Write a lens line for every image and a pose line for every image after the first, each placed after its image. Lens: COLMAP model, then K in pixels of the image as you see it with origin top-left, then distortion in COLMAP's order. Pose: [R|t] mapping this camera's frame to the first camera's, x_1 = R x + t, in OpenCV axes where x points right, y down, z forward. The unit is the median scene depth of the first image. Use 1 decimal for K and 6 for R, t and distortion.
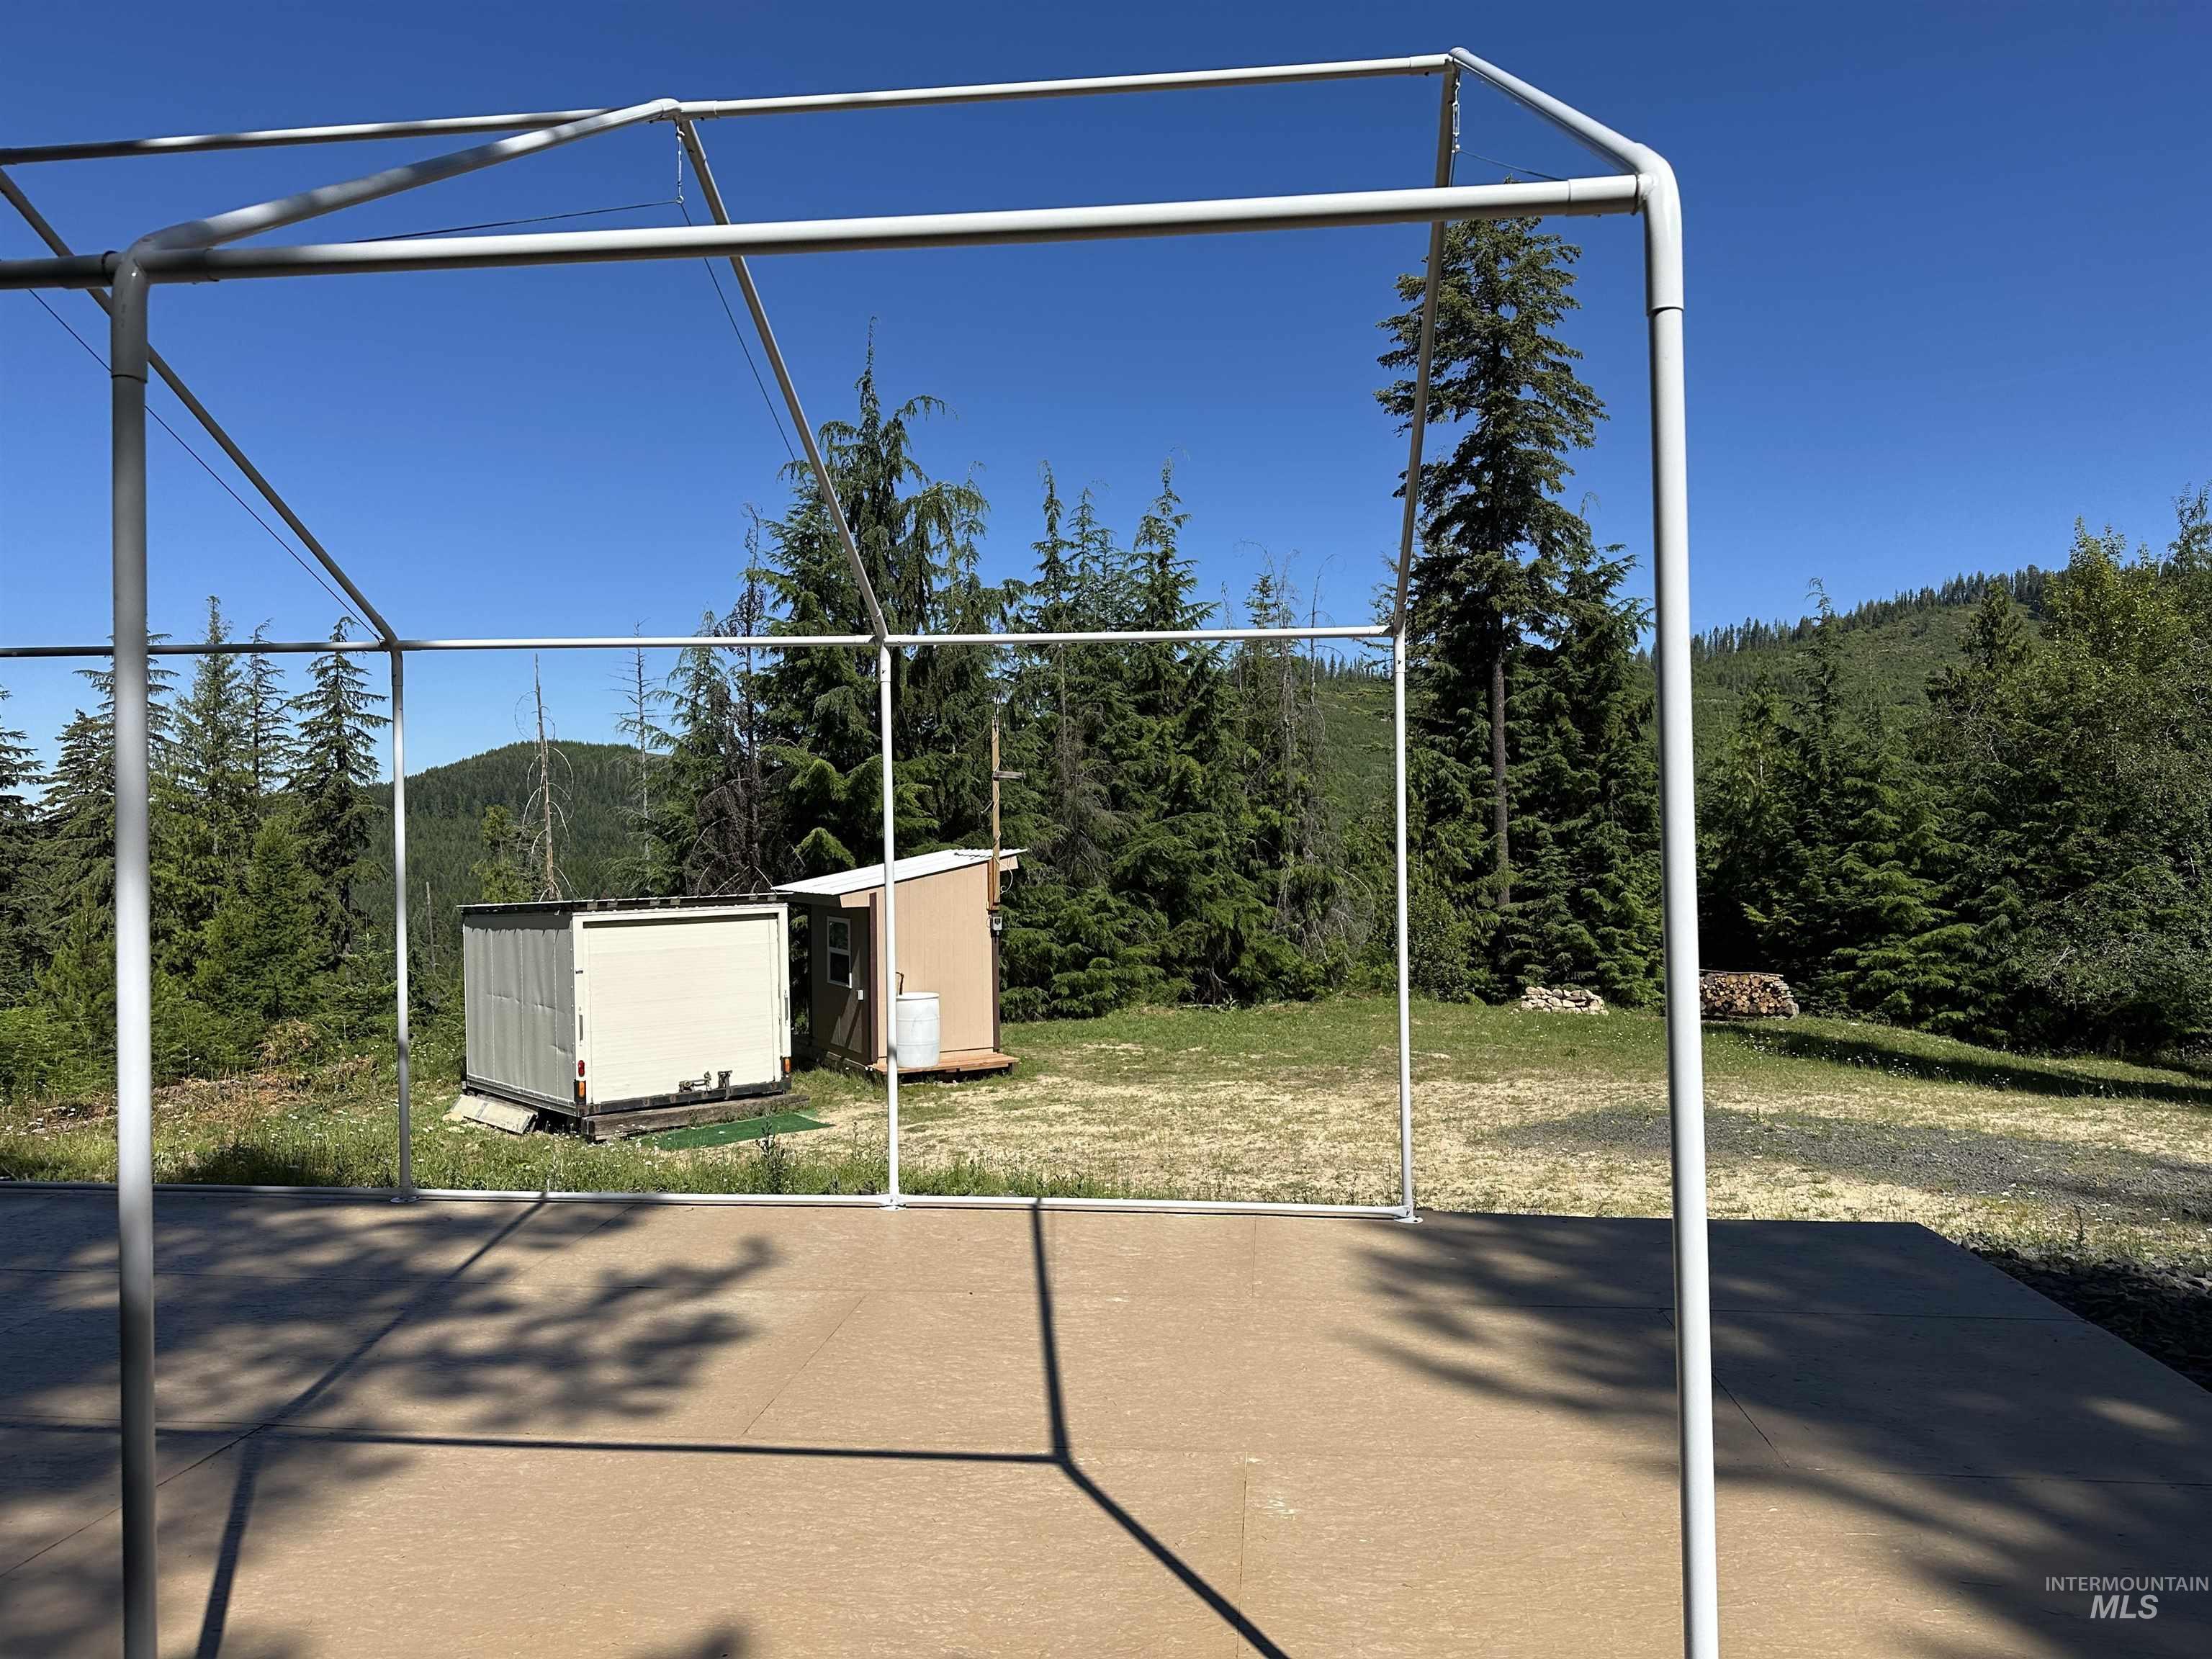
lens RADIAL K [[1536.2, 0, 1096.0], [0, 1536.2, 838.6], [0, 0, 1]] dist [0.101598, -0.135450]
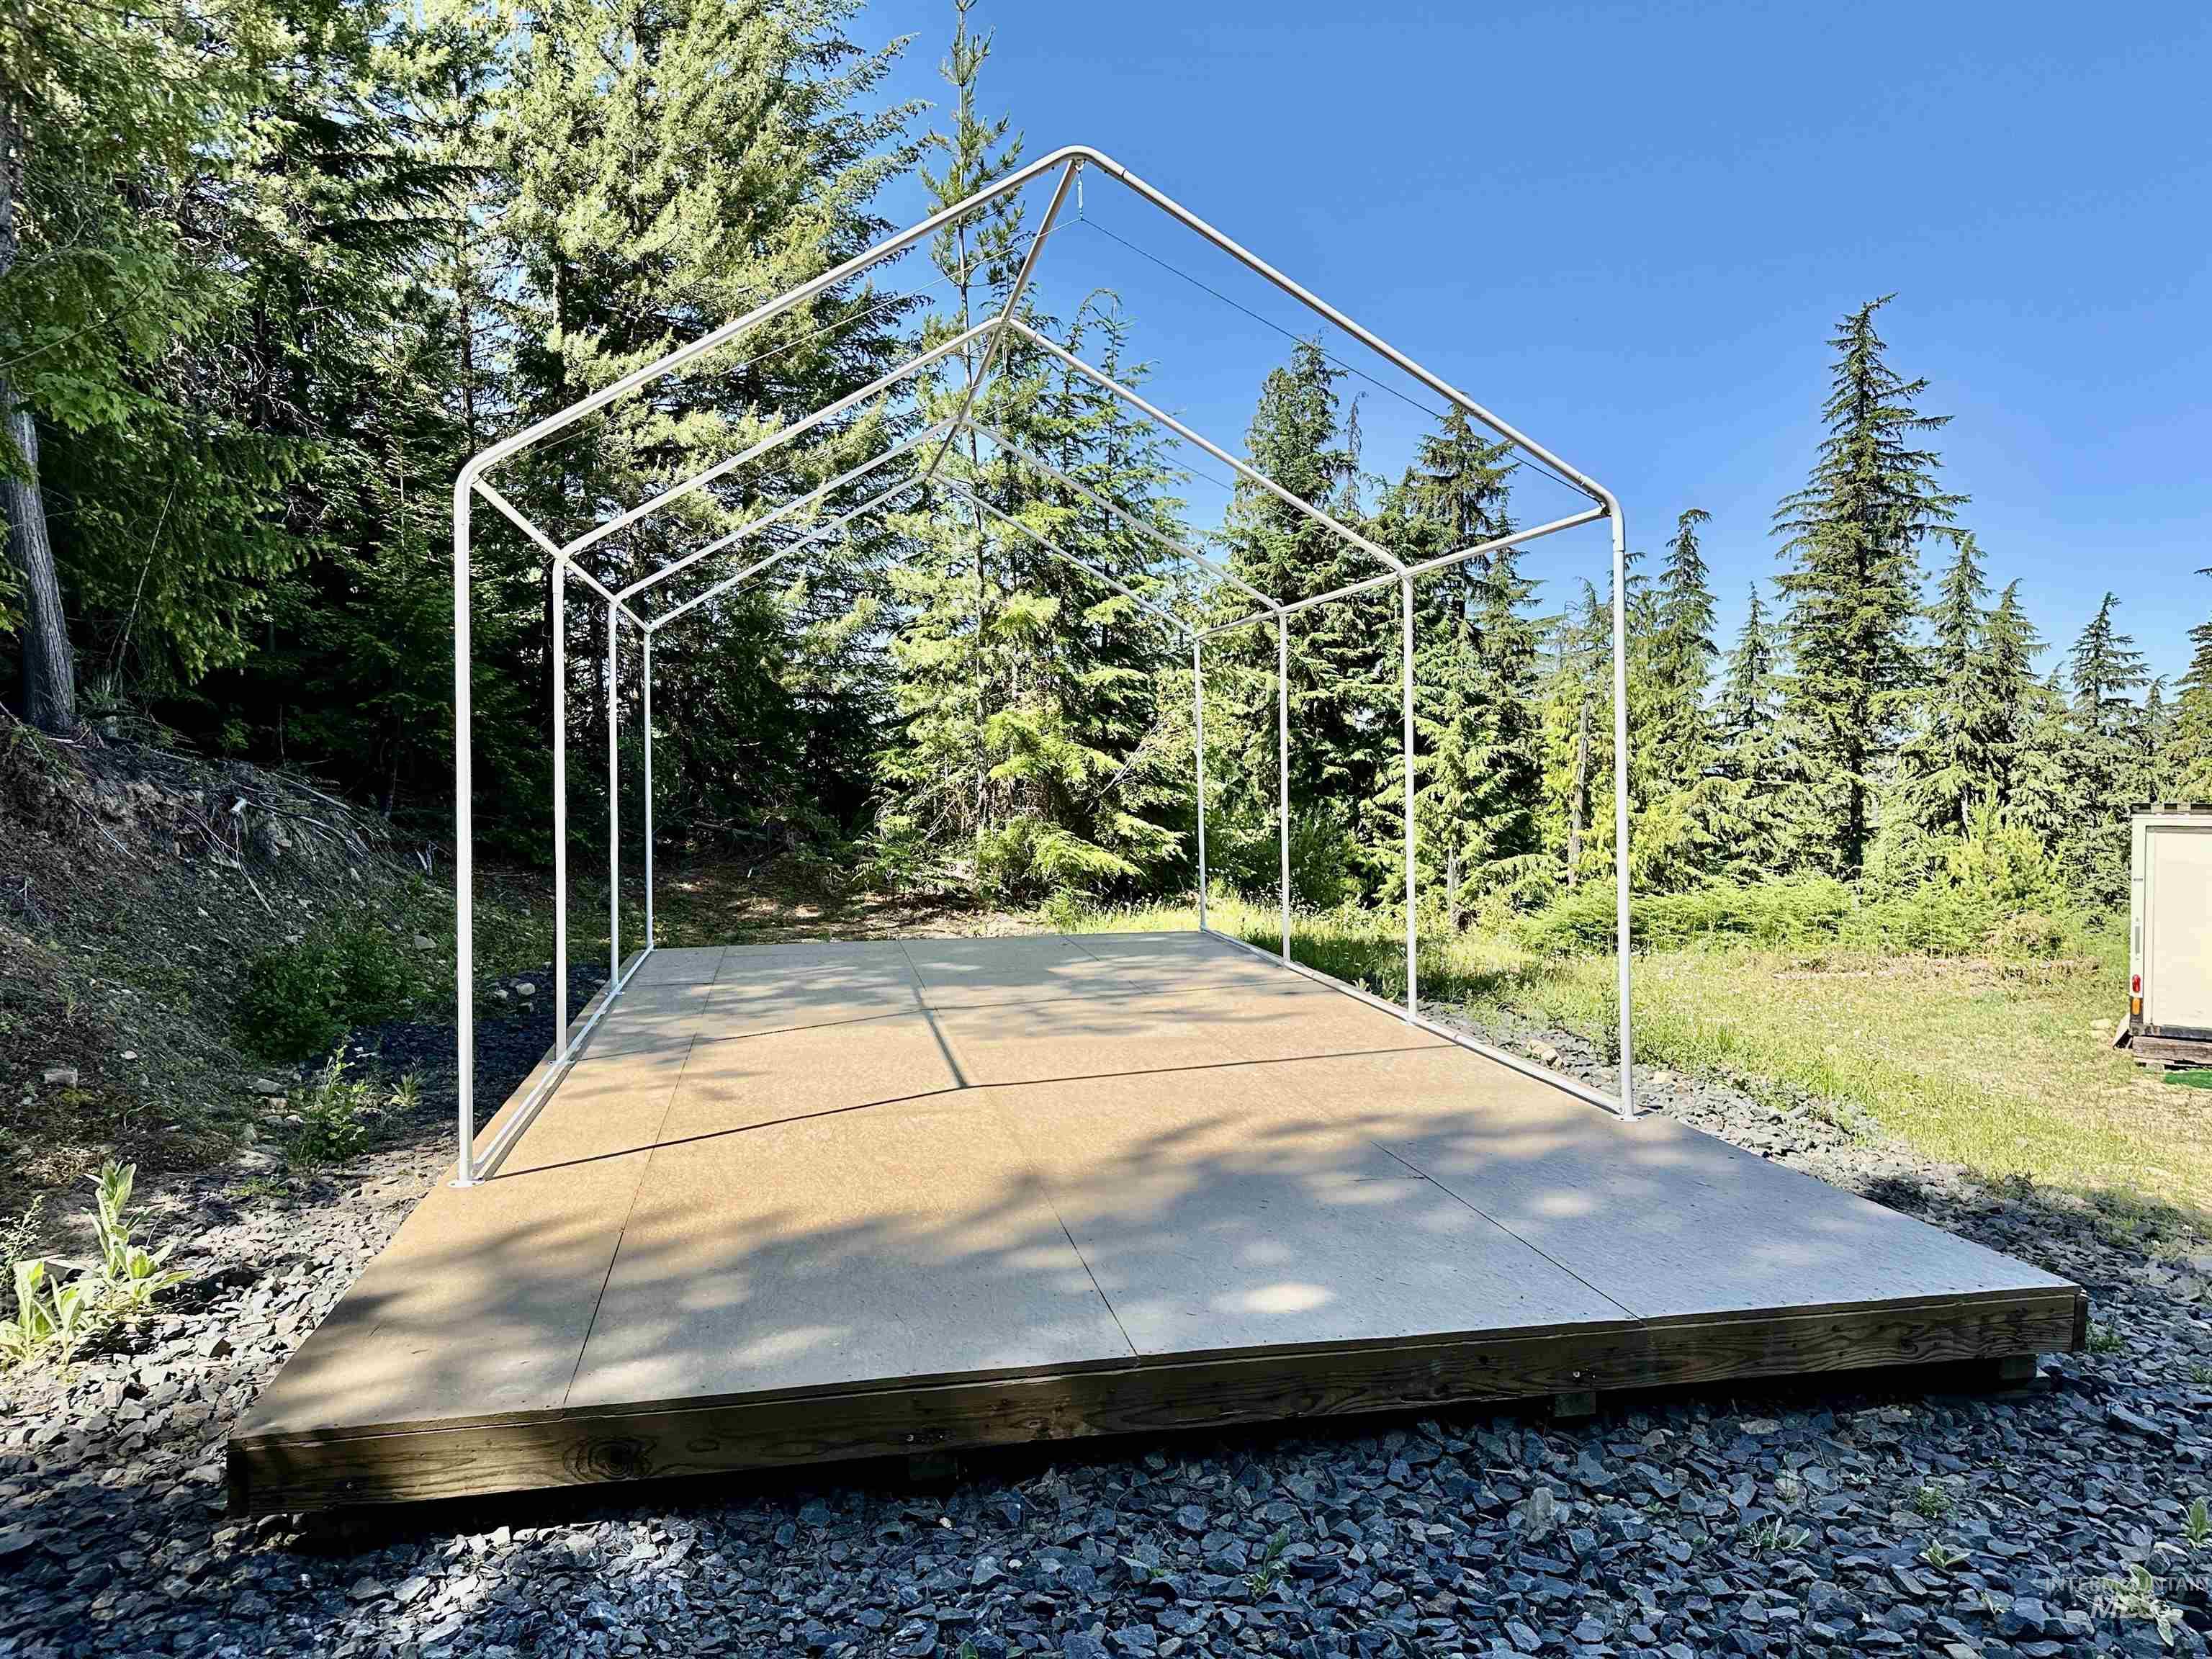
lens RADIAL K [[1536.2, 0, 1084.6], [0, 1536.2, 817.9], [0, 0, 1]] dist [0.101598, -0.135450]
pose [[0.298412, 0.041993, -0.953513, 0.160487], [0.004543, 0.998958, 0.045416, 0.002272], [0.954426, -0.017885, 0.297910, 0.058828]]
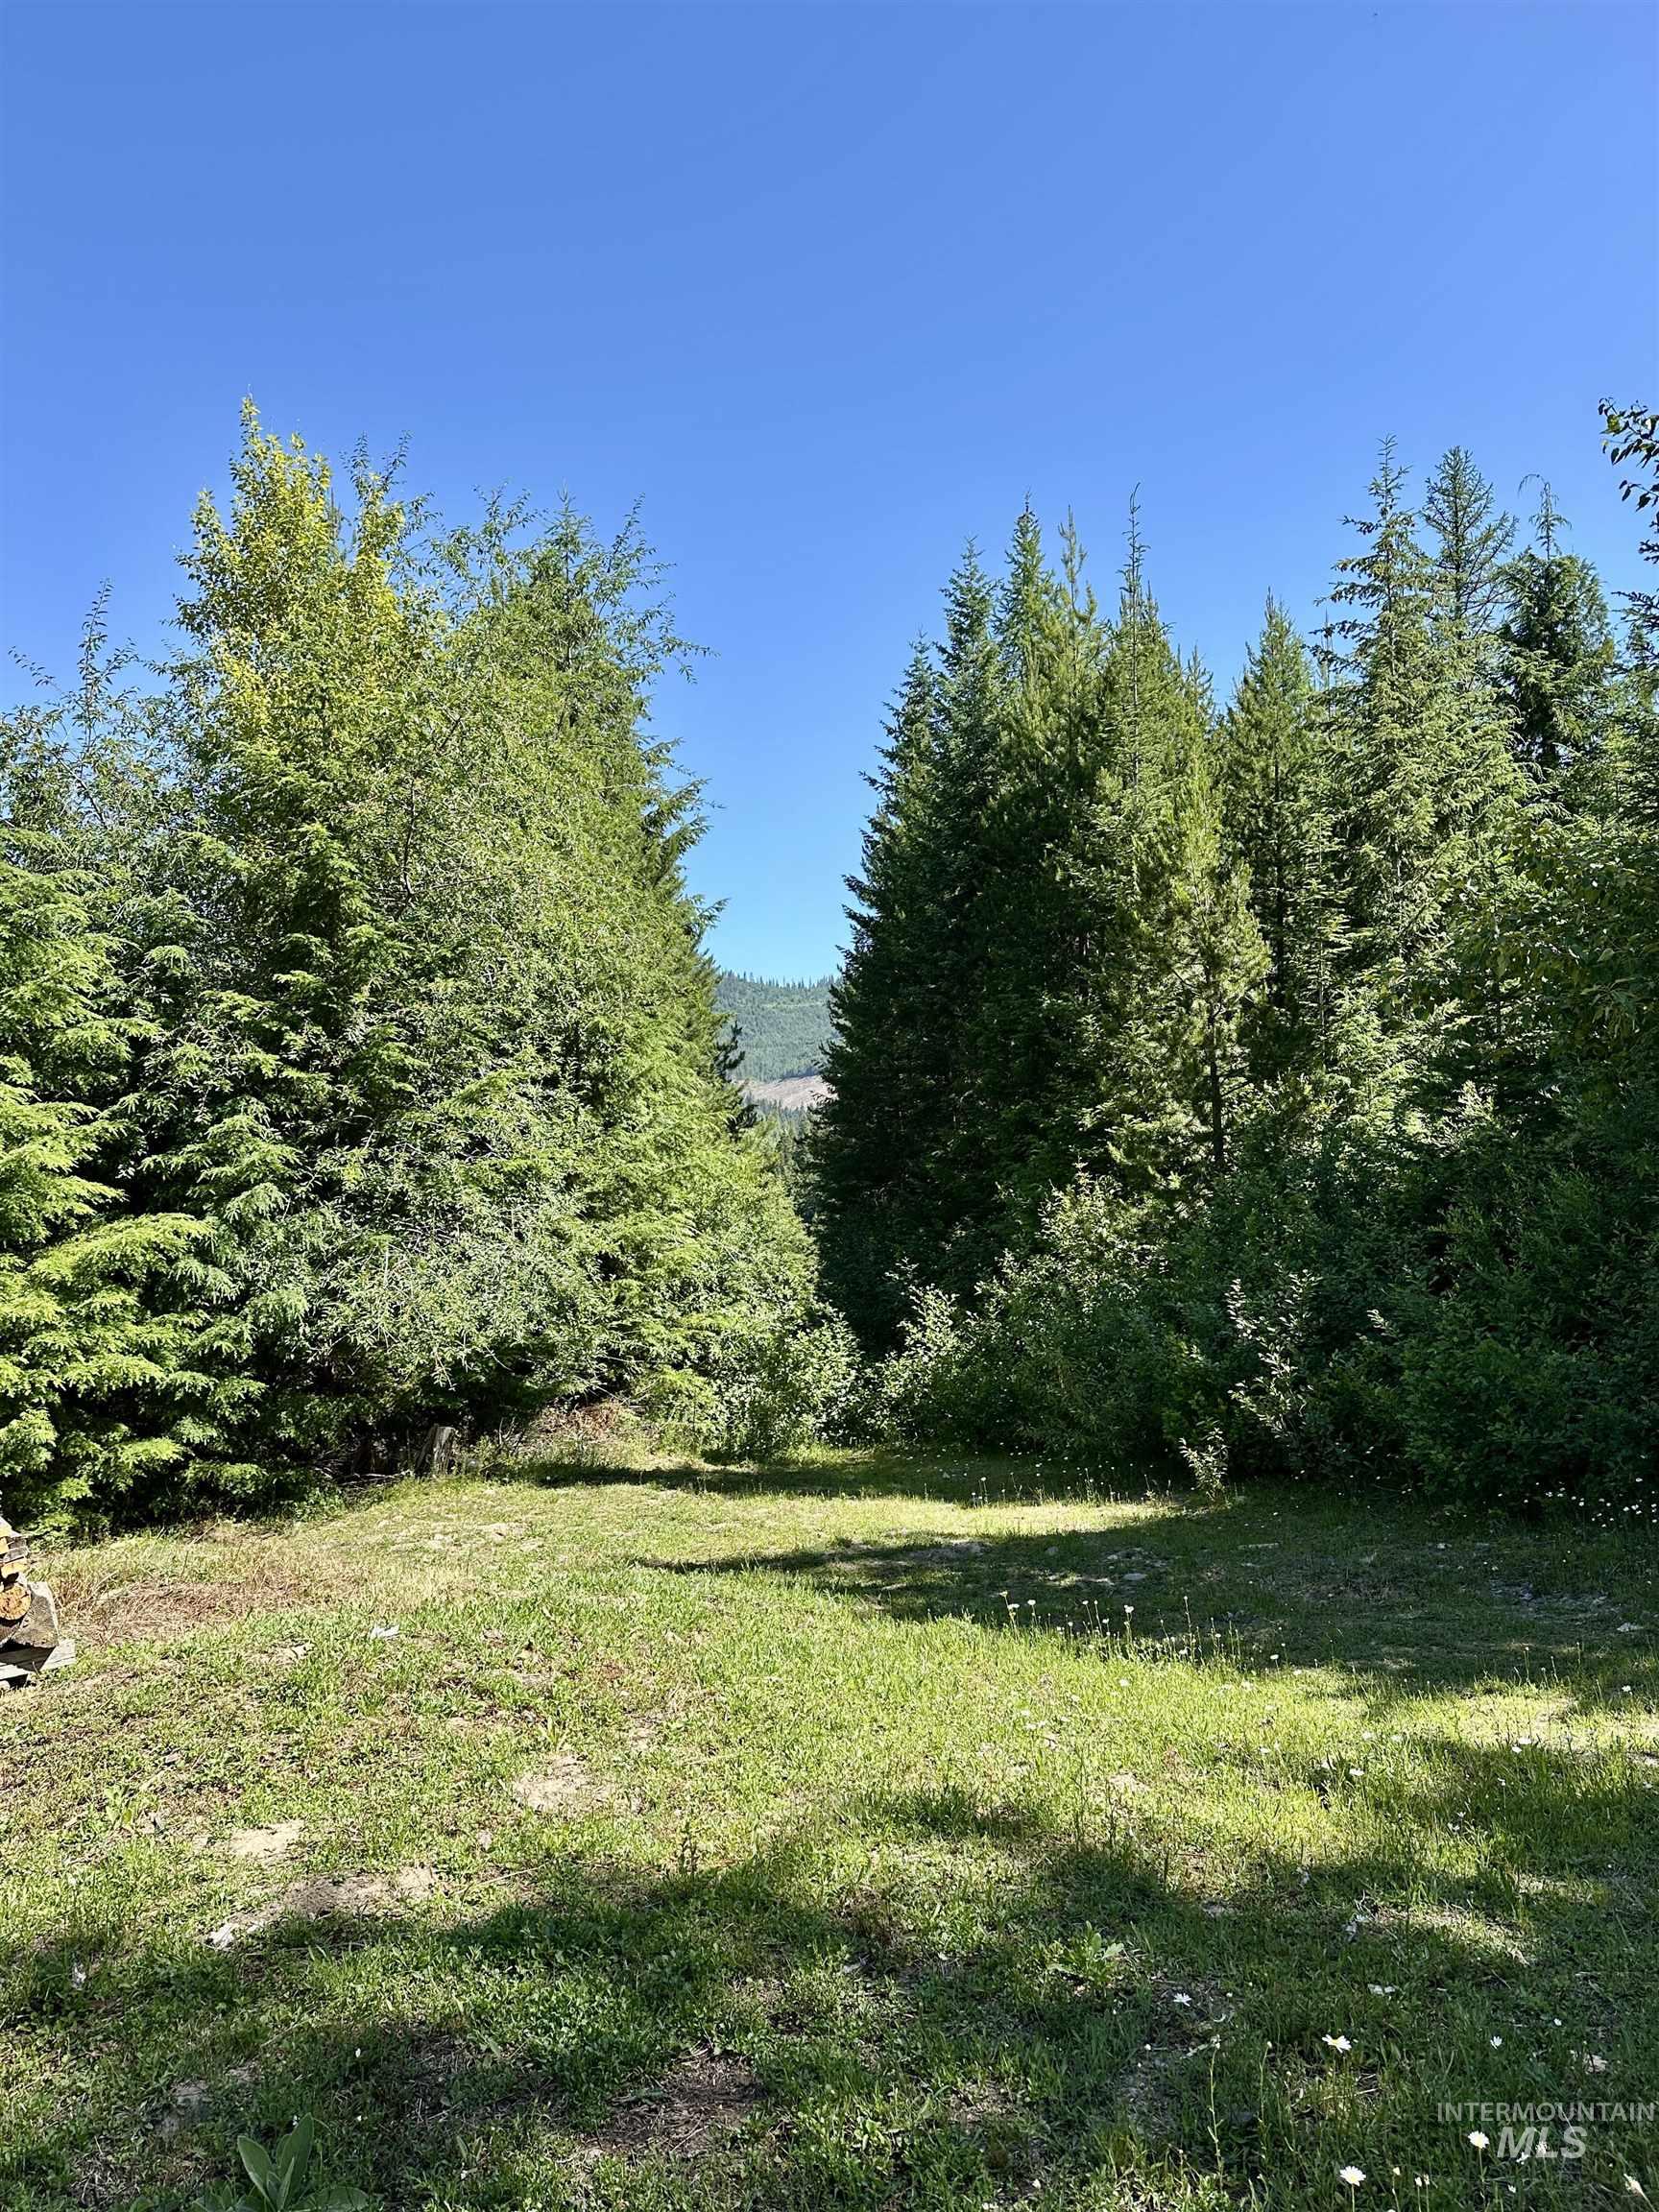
lens RADIAL K [[1536.2, 0, 824.6], [0, 1536.2, 1102.6], [0, 0, 1]] dist [0.101598, -0.135450]
pose [[0.362960, 0.015354, 0.931678, 0.224619], [0.030725, 0.999123, -0.028435, 0.038790], [-0.931298, 0.038947, 0.362170, 0.636410]]
